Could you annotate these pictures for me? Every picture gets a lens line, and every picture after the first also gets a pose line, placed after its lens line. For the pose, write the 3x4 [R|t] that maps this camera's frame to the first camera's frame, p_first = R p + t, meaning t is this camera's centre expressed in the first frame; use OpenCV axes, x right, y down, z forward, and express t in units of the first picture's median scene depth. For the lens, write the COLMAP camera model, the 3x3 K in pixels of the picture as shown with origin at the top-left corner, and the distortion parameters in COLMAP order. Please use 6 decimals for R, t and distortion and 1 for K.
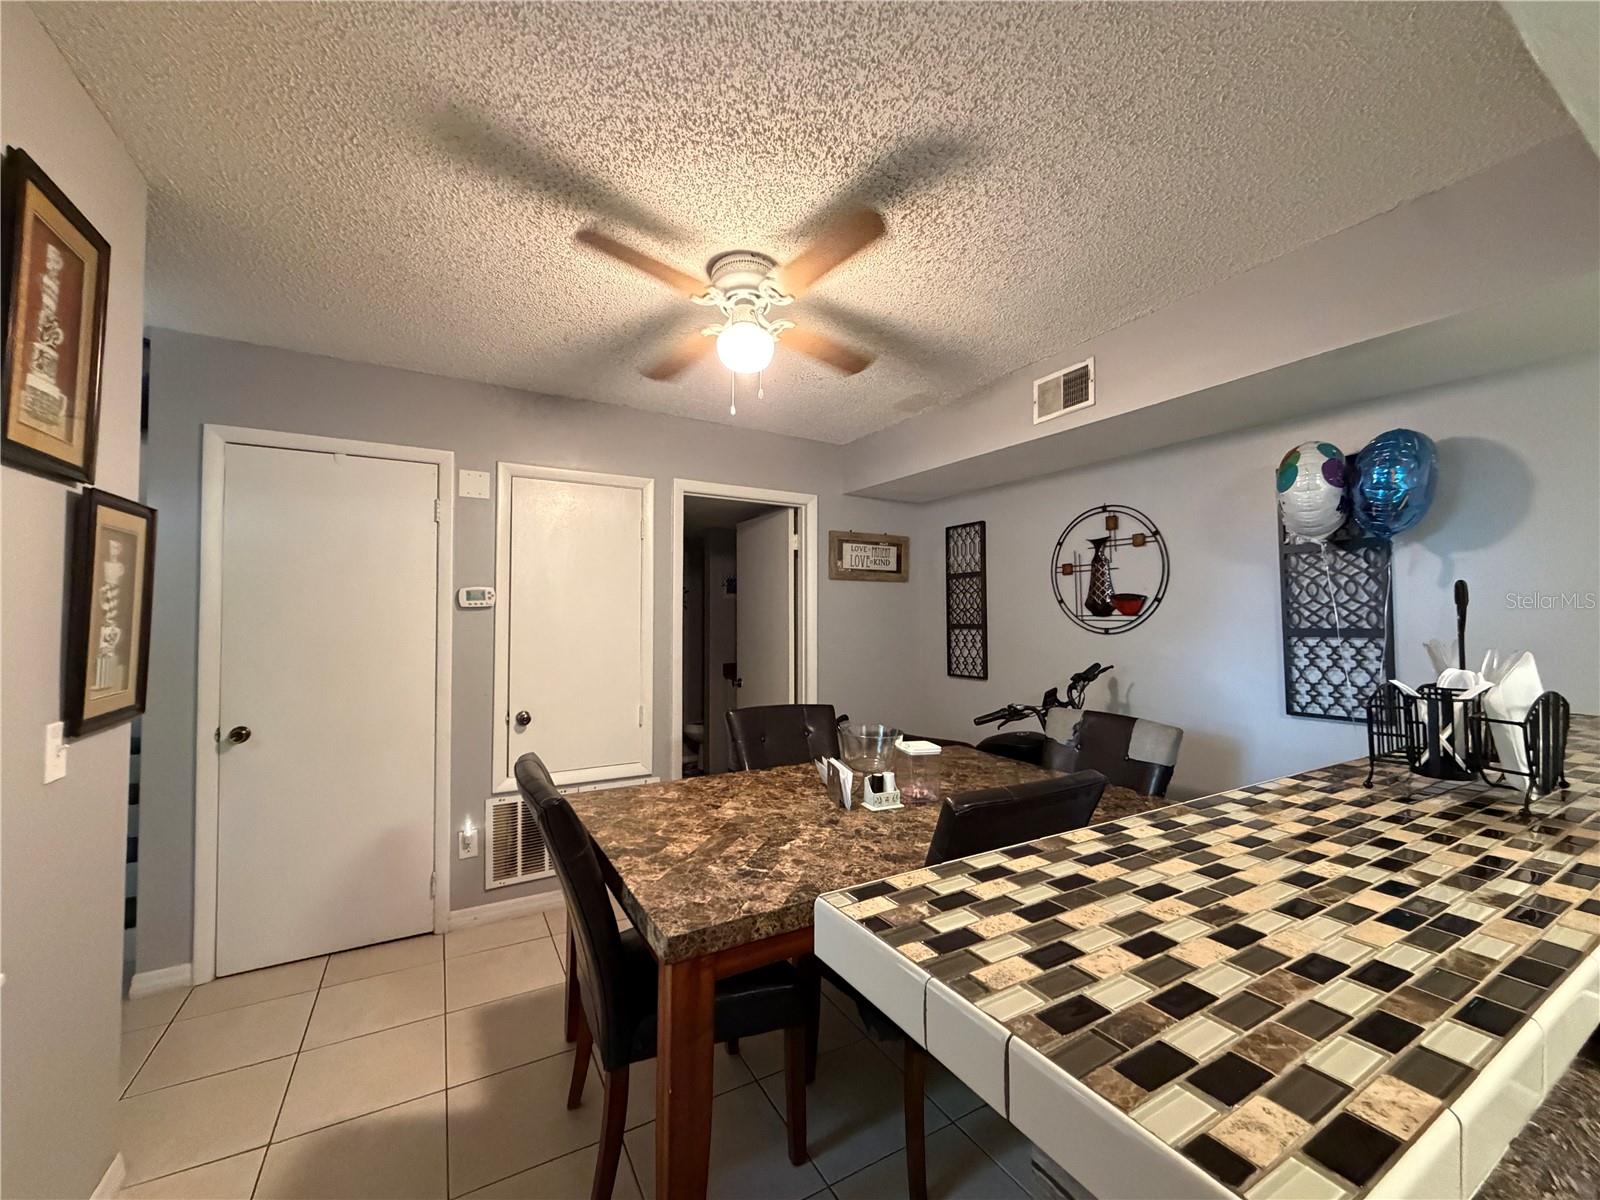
lens RADIAL K [[636.1, 0, 799.1], [0, 636.1, 600.6], [0, 0, 1]] dist [0.000508, -0.000172]
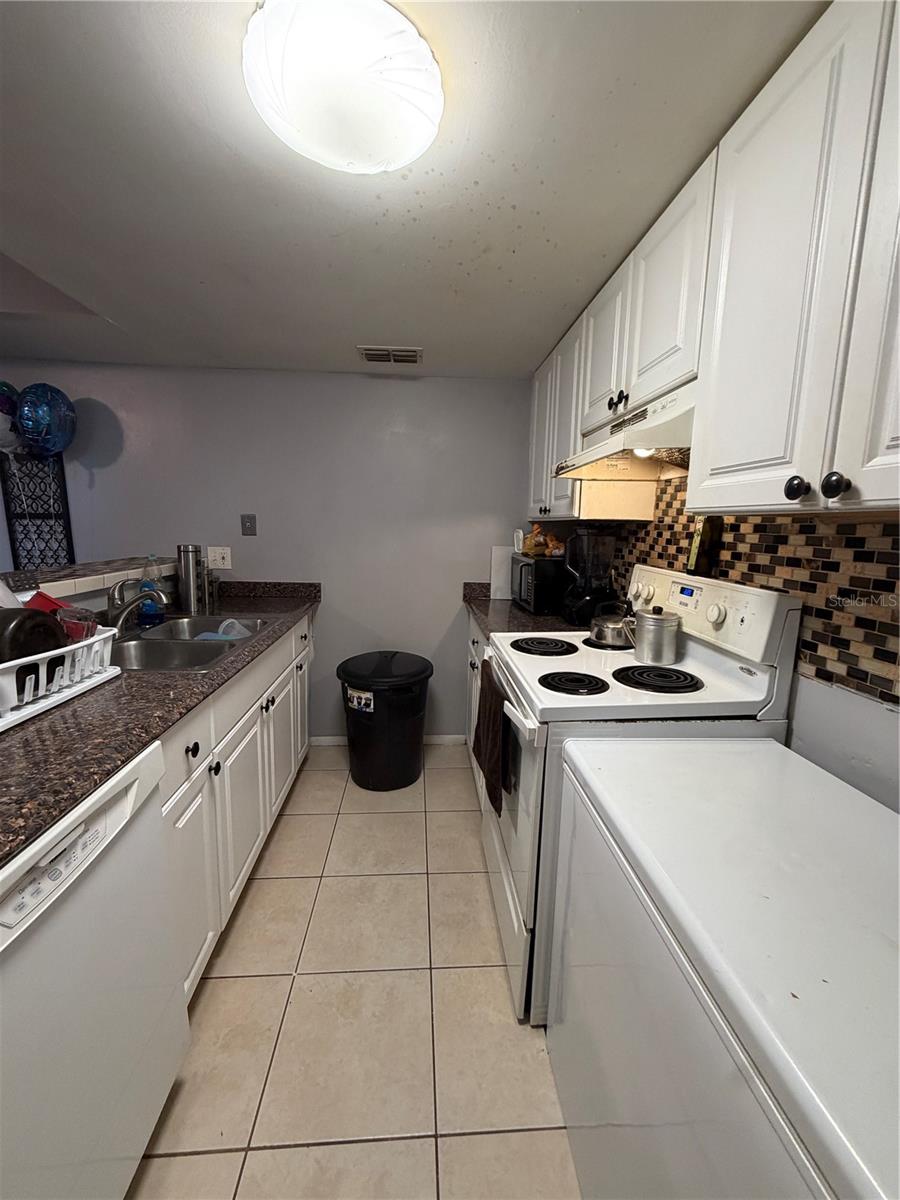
lens RADIAL K [[477.1, 0, 451.8], [0, 477.1, 598.6], [0, 0, 1]] dist [0.000508, -0.000172]
pose [[0.436216, -0.130918, 0.890267, 0.222162], [-0.042735, 0.985229, 0.165822, 0.013446], [-0.898827, -0.110380, 0.424178, -0.387659]]
